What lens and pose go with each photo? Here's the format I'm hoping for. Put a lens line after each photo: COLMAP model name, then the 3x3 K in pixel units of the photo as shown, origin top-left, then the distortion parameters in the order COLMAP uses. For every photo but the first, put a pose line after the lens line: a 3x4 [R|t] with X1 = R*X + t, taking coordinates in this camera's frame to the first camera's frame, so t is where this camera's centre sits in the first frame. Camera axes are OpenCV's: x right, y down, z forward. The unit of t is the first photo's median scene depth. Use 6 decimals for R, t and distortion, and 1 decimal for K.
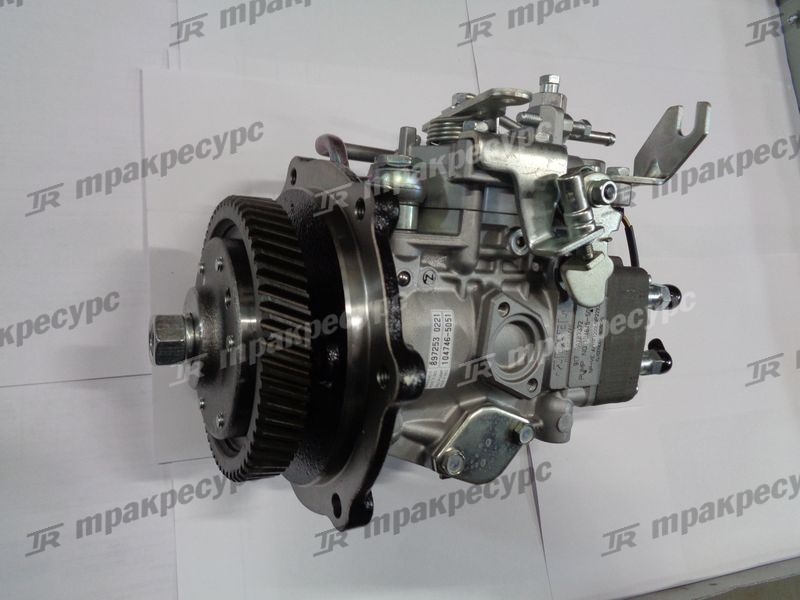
lens RADIAL K [[584.1, 0, 400.0], [0, 584.1, 300.0], [0, 0, 1]] dist [-0.002781, -0.002701]
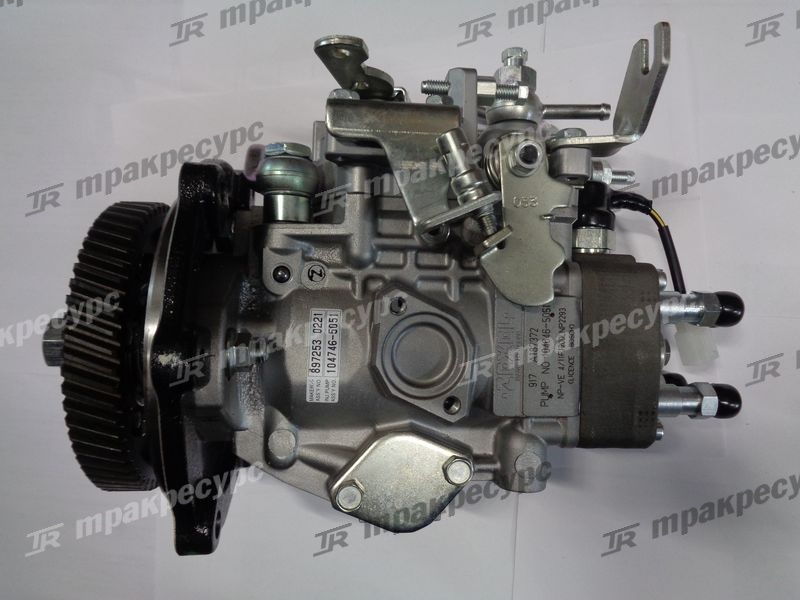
lens RADIAL K [[584.1, 0, 400.0], [0, 584.1, 300.0], [0, 0, 1]] dist [-0.002781, -0.002701]
pose [[0.924865, -0.048299, -0.377215, 0.495470], [-0.007834, 0.989272, -0.145875, 0.128224], [0.380214, 0.137870, 0.914565, 0.244692]]
